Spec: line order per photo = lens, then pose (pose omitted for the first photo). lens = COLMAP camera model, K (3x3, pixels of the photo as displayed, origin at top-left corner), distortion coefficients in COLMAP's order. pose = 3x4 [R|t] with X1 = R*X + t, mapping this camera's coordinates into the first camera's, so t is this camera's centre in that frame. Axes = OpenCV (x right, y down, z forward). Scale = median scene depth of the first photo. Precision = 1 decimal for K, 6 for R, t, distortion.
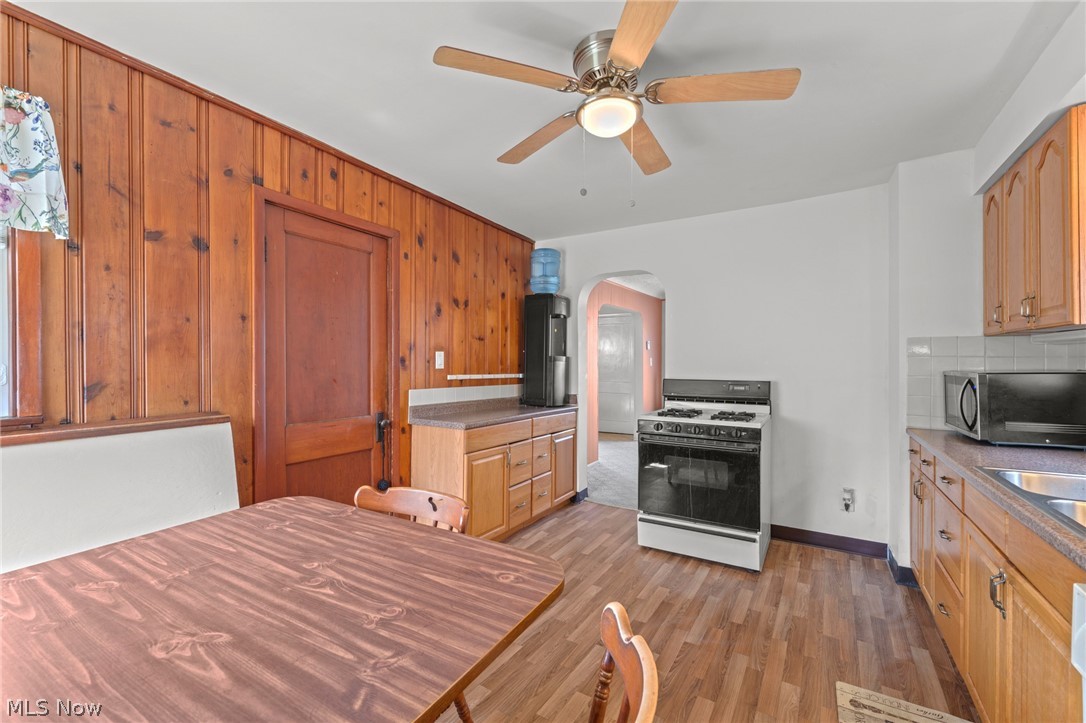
lens RADIAL K [[469.7, 0, 550.3], [0, 469.7, 362.8], [0, 0, 1]] dist [-0.000197, 0.000048]
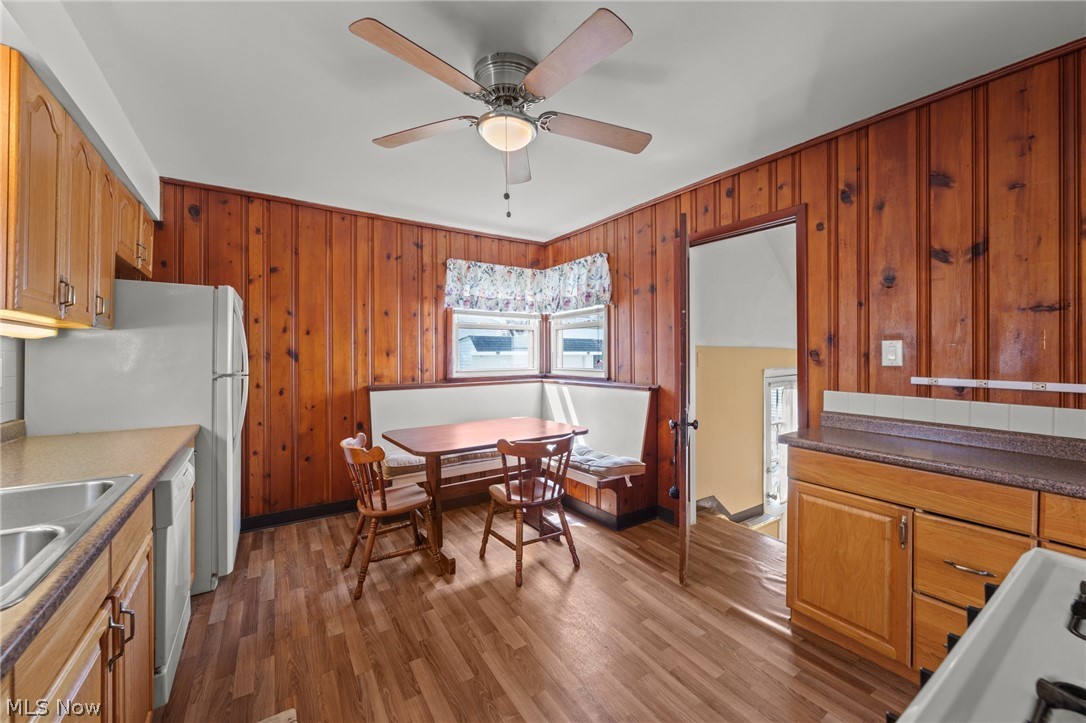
lens RADIAL K [[414.1, 0, 537.9], [0, 414.1, 355.3], [0, 0, 1]] dist [-0.000689, -0.000078]
pose [[-0.446193, -0.002529, -0.894933, 0.807836], [-0.002126, 0.999996, -0.001766, -0.000906], [0.894934, 0.001114, -0.446196, 1.274131]]
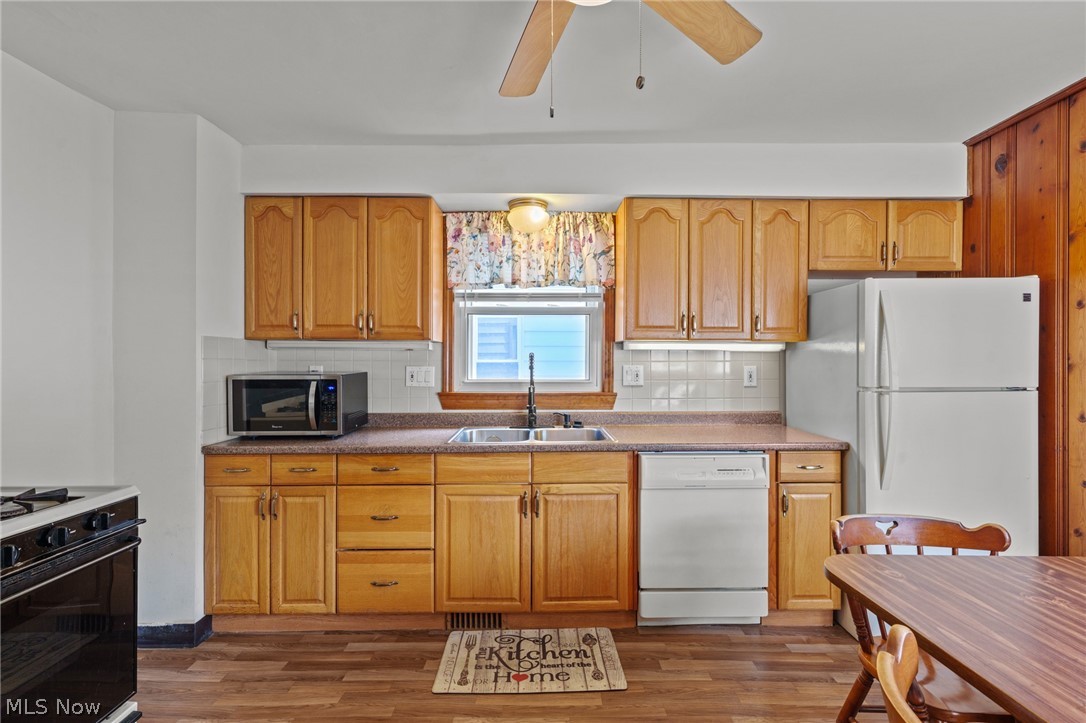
lens RADIAL K [[475.1, 0, 545.7], [0, 475.1, 366.6], [0, 0, 1]] dist [-0.001054, -0.000369]
pose [[-0.515468, -0.007029, 0.856880, -0.315151], [0.002491, 0.999950, 0.009701, -0.007922], [-0.856905, 0.007134, -0.515425, 1.163777]]
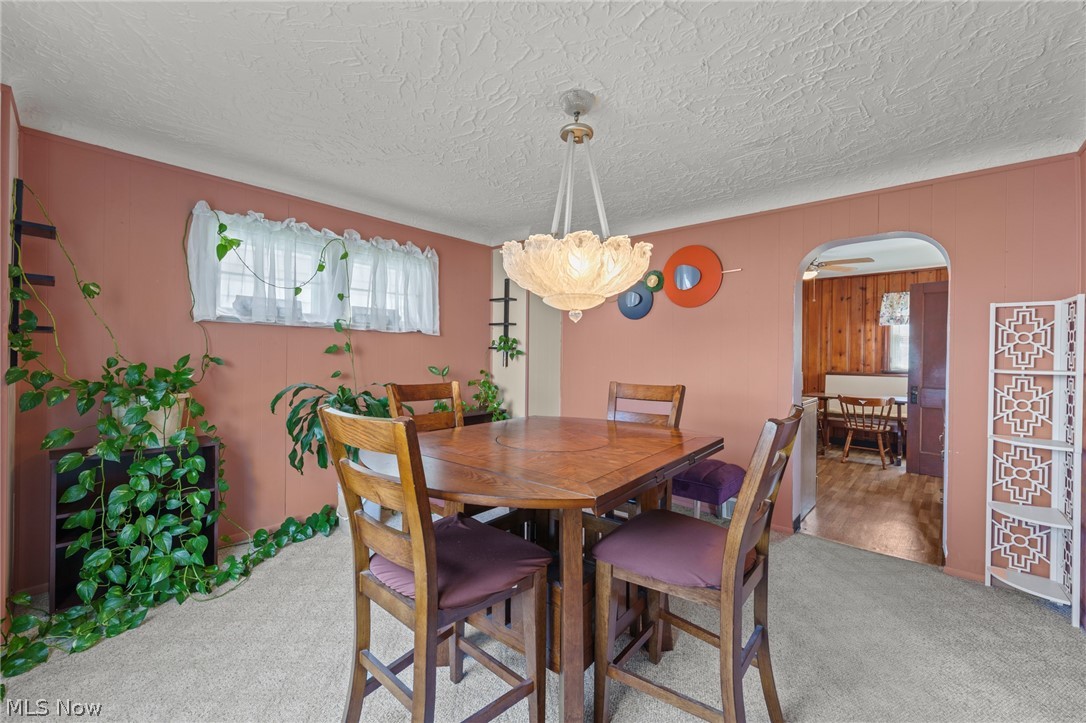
lens RADIAL K [[439.5, 0, 537.8], [0, 439.5, 355.0], [0, 0, 1]] dist [-0.001017, -0.000927]
pose [[-0.977968, -0.013100, 0.208341, 1.028749], [-0.010666, 0.999861, 0.012802, -0.021738], [-0.208480, 0.010297, -0.977972, 3.479227]]
